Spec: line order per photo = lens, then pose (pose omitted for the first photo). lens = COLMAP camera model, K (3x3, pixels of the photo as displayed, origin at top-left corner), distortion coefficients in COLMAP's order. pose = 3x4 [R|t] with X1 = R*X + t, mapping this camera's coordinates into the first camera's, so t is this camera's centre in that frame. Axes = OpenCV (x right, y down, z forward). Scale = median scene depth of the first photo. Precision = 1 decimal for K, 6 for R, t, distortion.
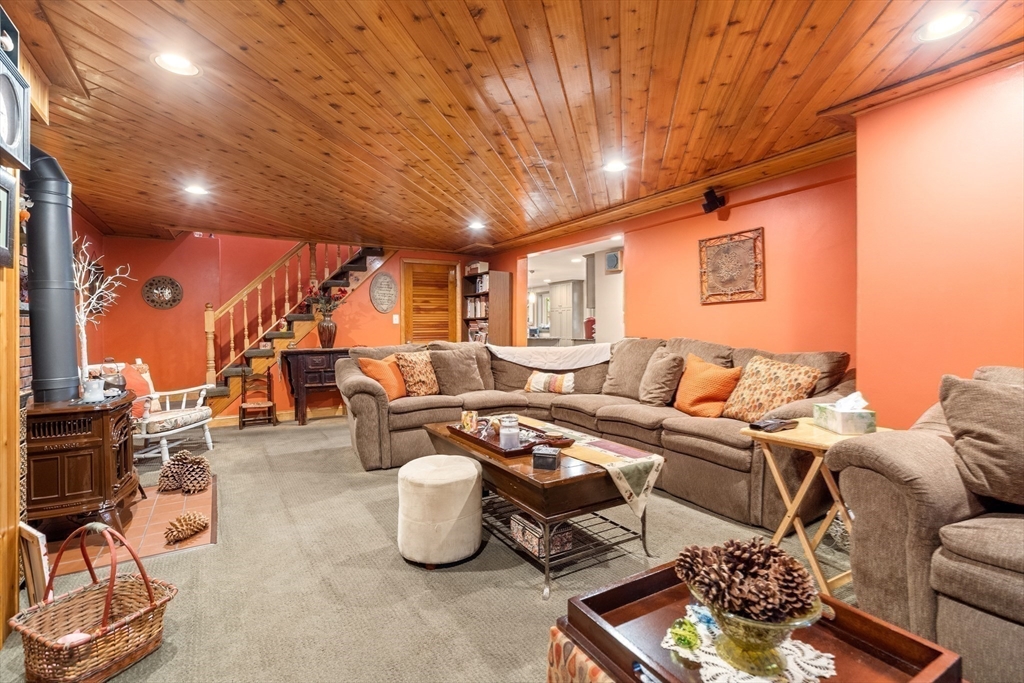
lens RADIAL K [[470.2, 0, 513.0], [0, 470.2, 334.6], [0, 0, 1]] dist [-0.003461, 0.001021]
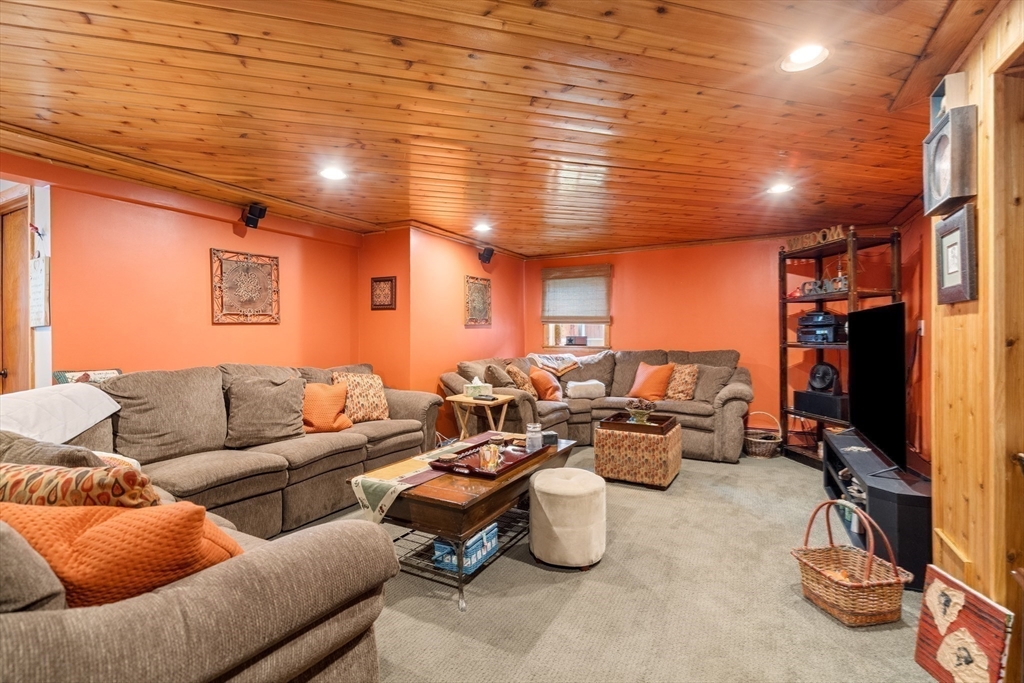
lens RADIAL K [[470.2, 0, 512.3], [0, 470.2, 340.7], [0, 0, 1]] dist [-0.003461, 0.001021]
pose [[-0.502038, 0.002545, 0.864842, -0.660376], [0.017259, 0.999826, 0.007077, -0.032164], [-0.864673, 0.018479, -0.501994, 1.040085]]
